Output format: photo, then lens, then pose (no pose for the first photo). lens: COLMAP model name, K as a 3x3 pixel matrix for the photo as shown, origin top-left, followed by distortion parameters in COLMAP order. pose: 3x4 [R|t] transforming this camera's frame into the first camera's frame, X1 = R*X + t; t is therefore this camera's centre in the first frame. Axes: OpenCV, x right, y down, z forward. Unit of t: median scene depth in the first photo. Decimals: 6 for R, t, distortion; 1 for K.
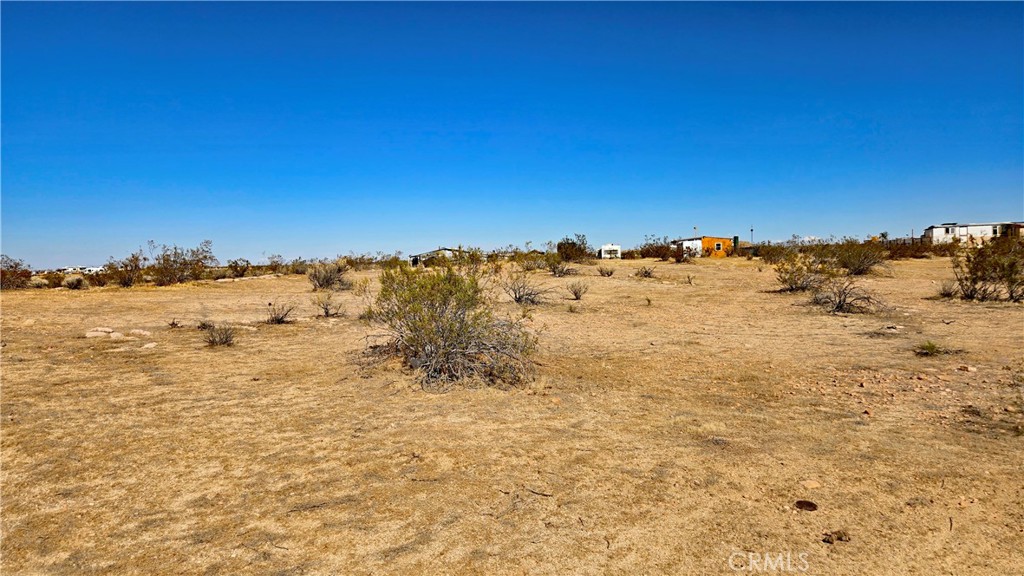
lens RADIAL K [[708.8, 0, 517.4], [0, 708.8, 292.2], [0, 0, 1]] dist [-0.002225, 0.000734]
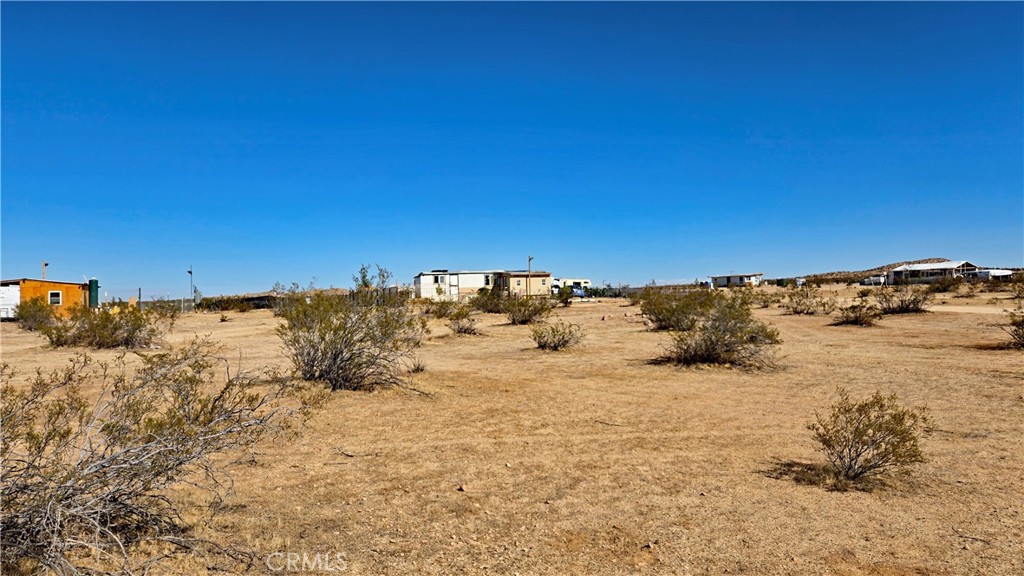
lens RADIAL K [[708.8, 0, 514.2], [0, 708.8, 290.0], [0, 0, 1]] dist [-0.002225, 0.000734]
pose [[0.810008, 0.013572, 0.586261, 0.221700], [0.028835, 0.997601, -0.062934, -0.023728], [-0.585709, 0.067882, 0.807674, 0.324162]]
